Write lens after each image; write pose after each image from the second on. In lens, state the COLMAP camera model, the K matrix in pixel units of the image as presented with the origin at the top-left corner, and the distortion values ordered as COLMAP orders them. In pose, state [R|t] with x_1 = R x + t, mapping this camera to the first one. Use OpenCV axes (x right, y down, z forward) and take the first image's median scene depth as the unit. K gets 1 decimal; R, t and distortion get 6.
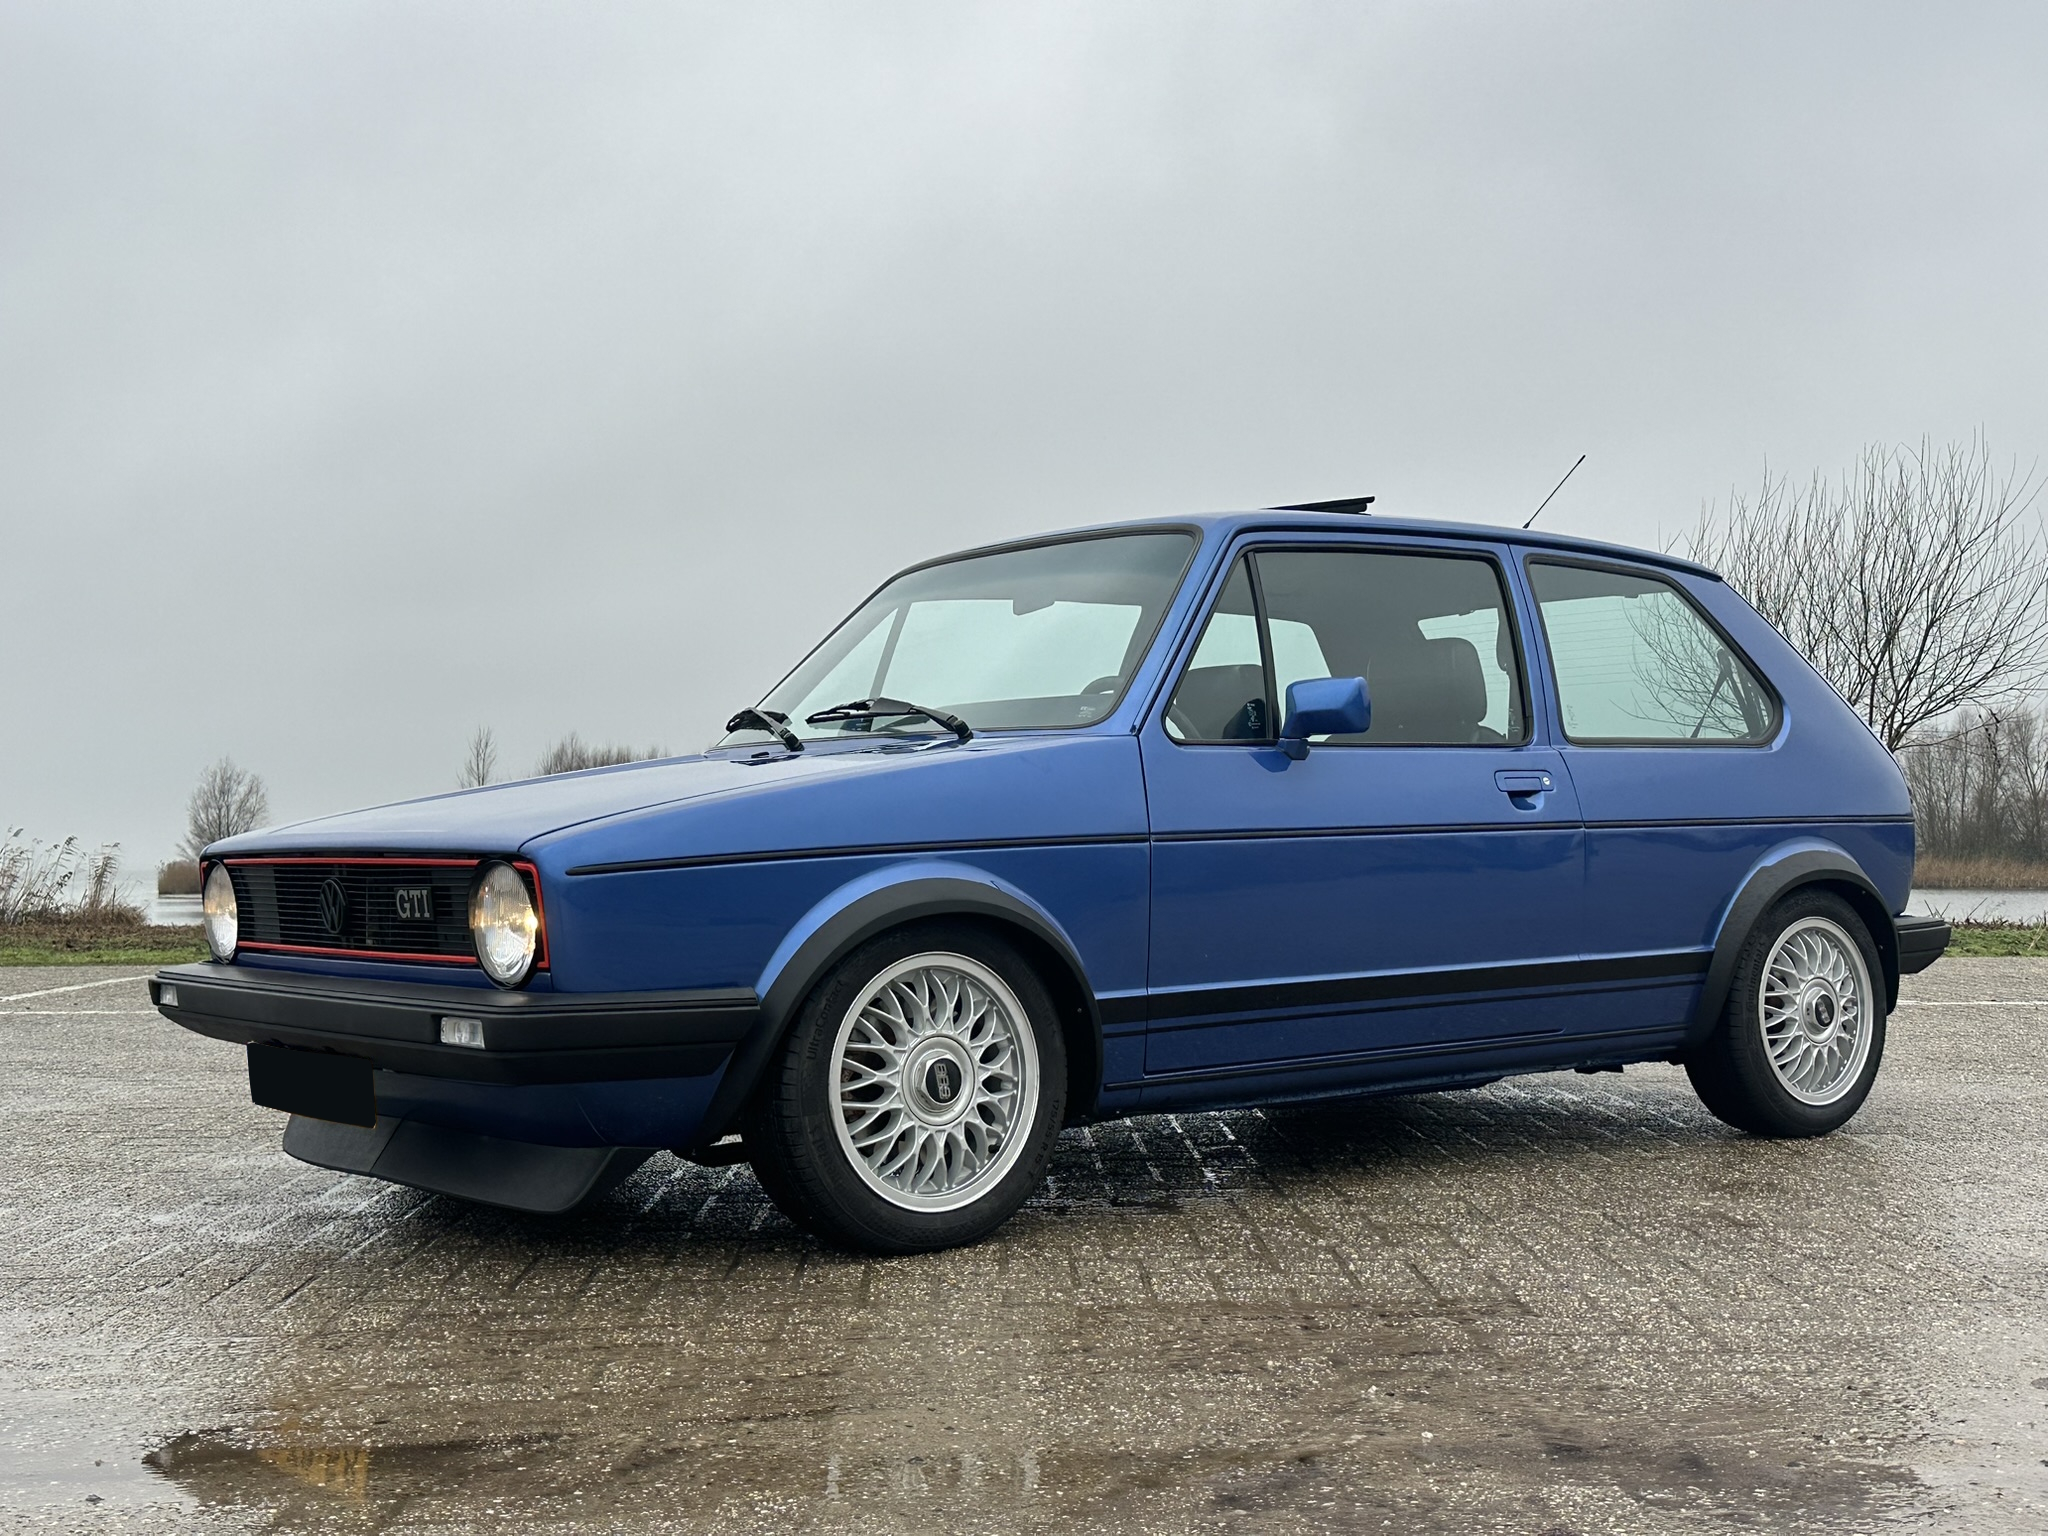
lens RADIAL K [[2451.7, 0, 1024.0], [0, 2451.7, 768.0], [0, 0, 1]] dist [0.203590, 0.005071]
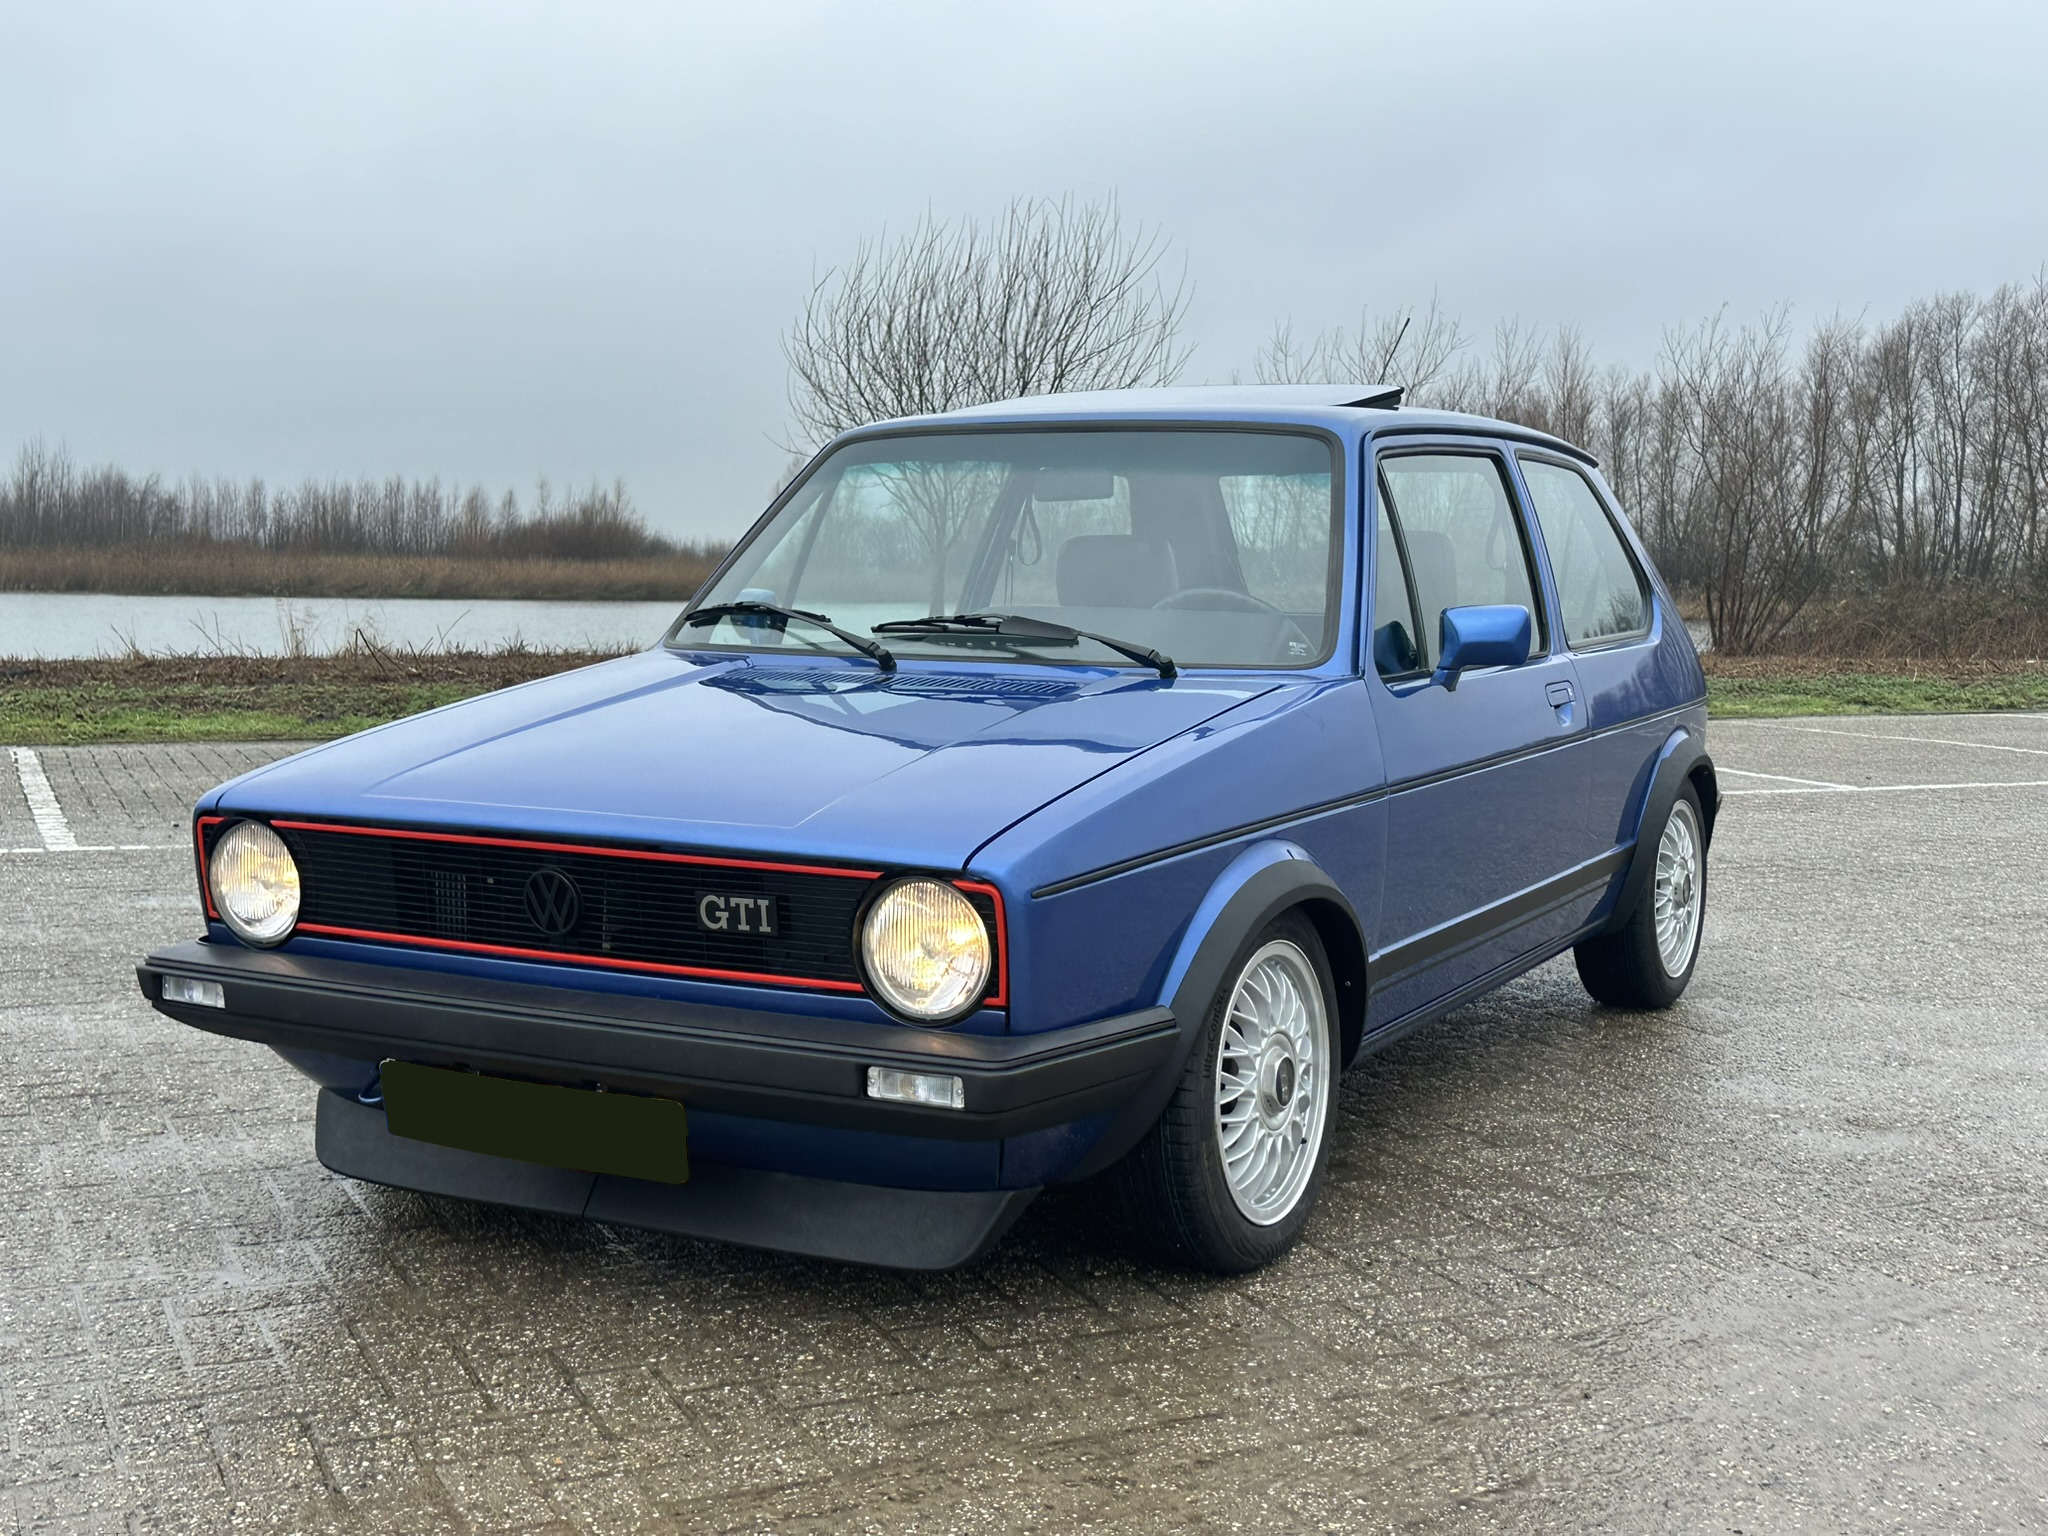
lens RADIAL K [[2451.7, 0, 1024.0], [0, 2451.7, 768.0], [0, 0, 1]] dist [0.203590, 0.005071]
pose [[0.913034, -0.020812, 0.407352, -0.489125], [-0.030657, 0.992371, 0.119417, -0.093890], [-0.406729, -0.121520, 0.905430, 0.224038]]
